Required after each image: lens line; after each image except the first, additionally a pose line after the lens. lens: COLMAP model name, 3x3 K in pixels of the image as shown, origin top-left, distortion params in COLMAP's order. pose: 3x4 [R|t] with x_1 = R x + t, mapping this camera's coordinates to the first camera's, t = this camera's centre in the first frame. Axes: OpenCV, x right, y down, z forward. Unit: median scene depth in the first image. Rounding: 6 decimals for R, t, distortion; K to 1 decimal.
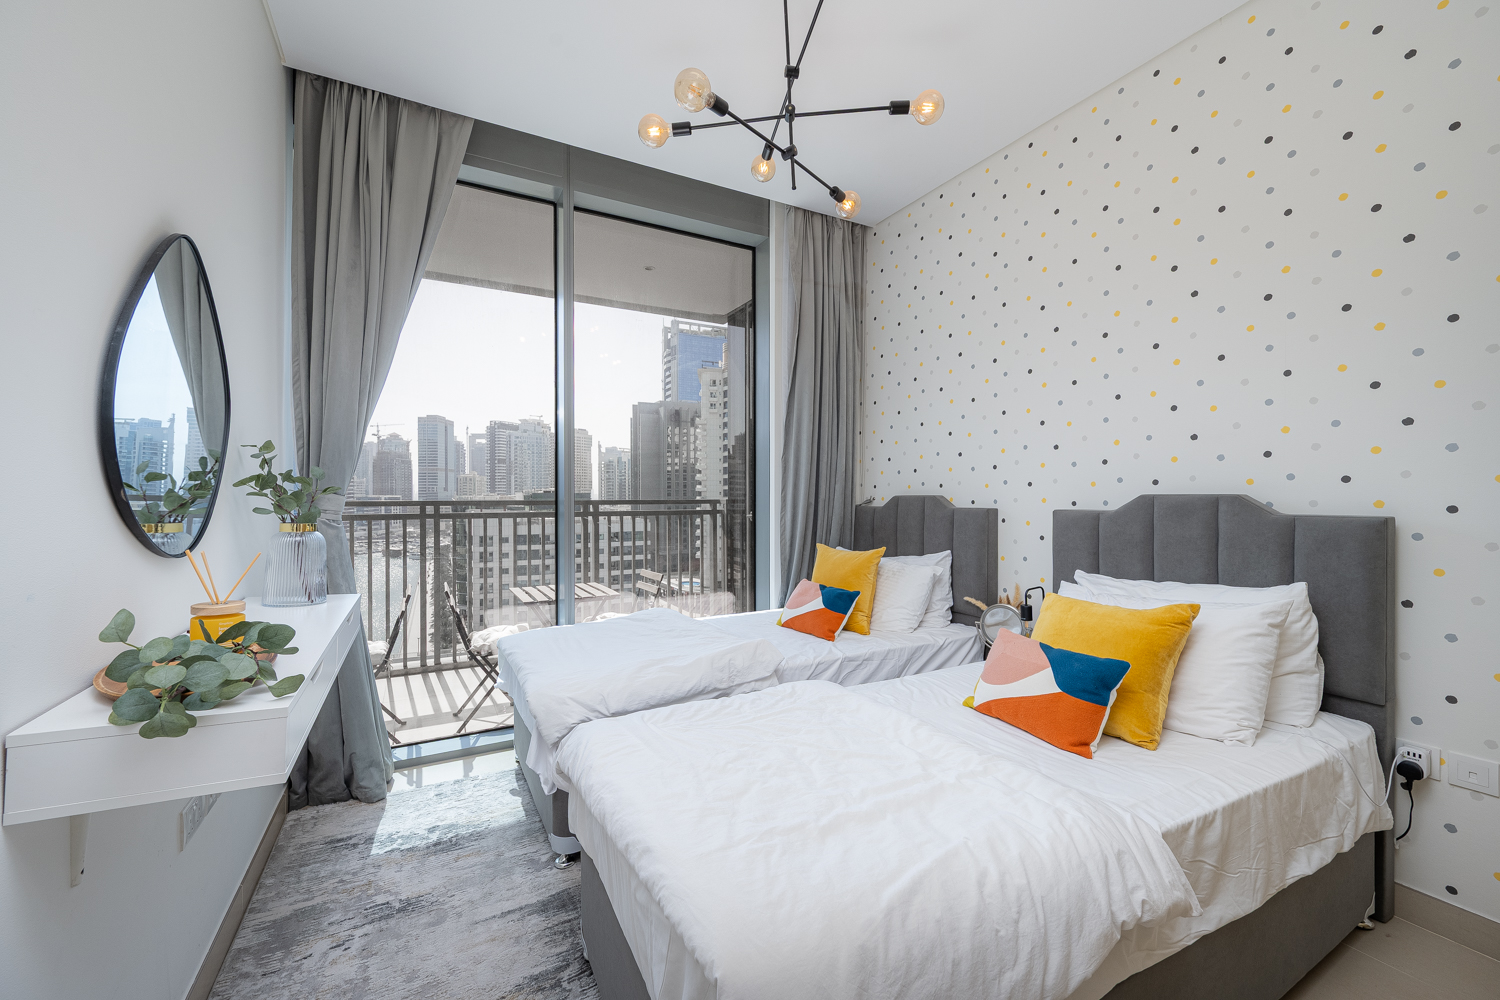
lens RADIAL K [[604.5, 0, 745.1], [0, 604.5, 498.4], [0, 0, 1]] dist [-0.004301, 0.001068]
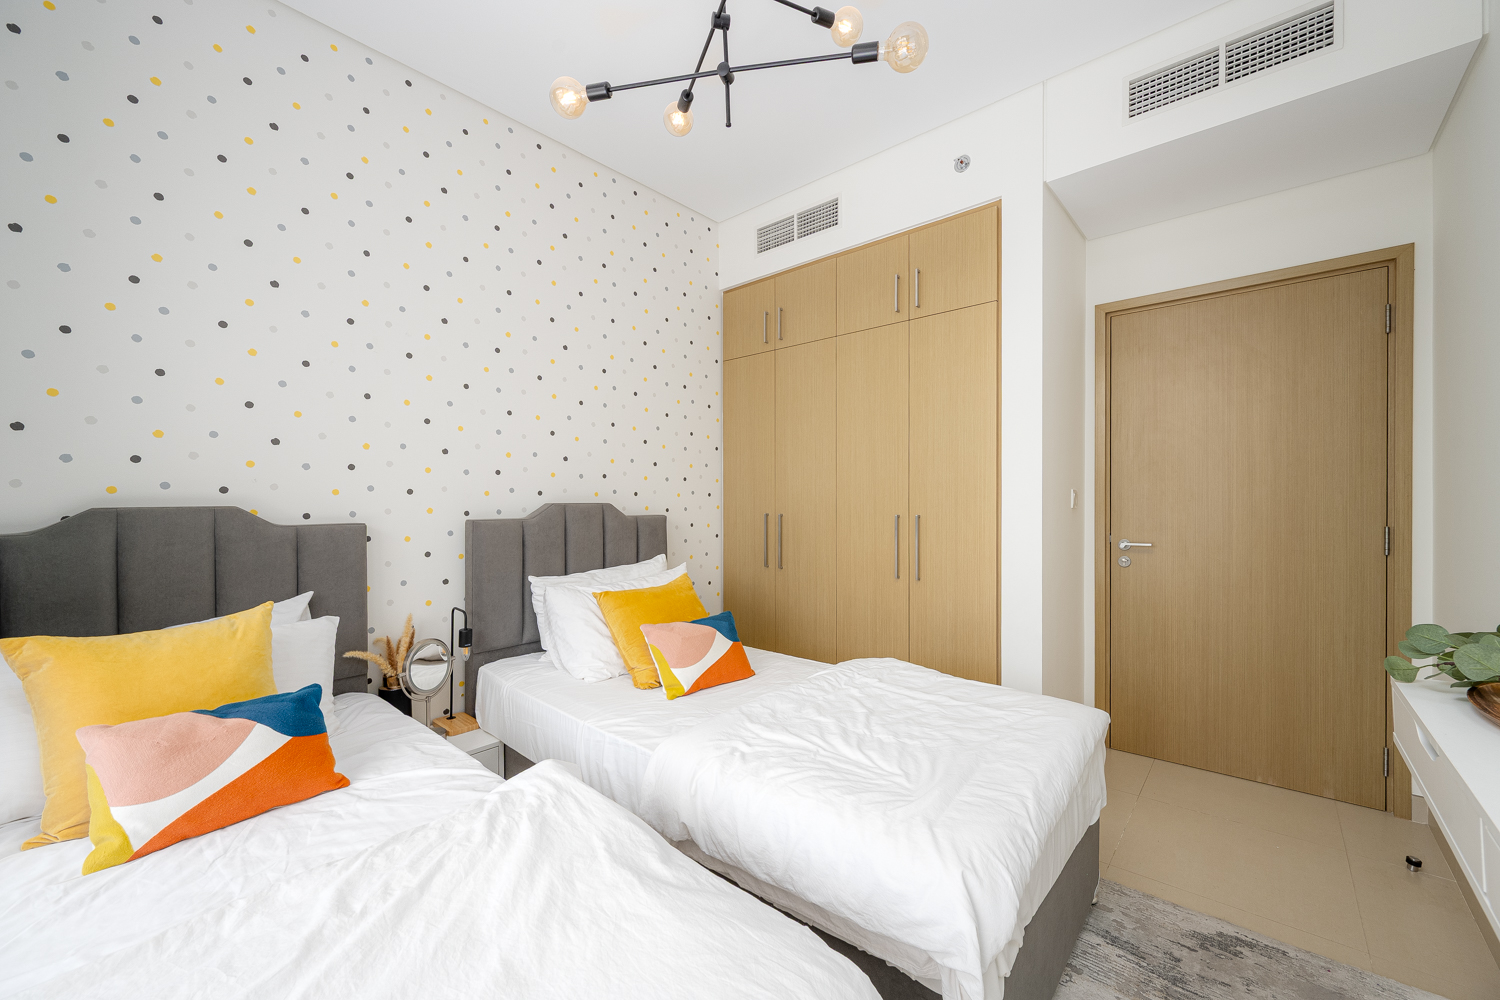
lens RADIAL K [[604.5, 0, 754.5], [0, 604.5, 504.1], [0, 0, 1]] dist [-0.004301, 0.001068]
pose [[-0.353571, -0.000734, 0.935408, -0.541114], [0.010419, 0.999935, 0.004723, -0.006183], [-0.935350, 0.011416, -0.353540, 0.967700]]
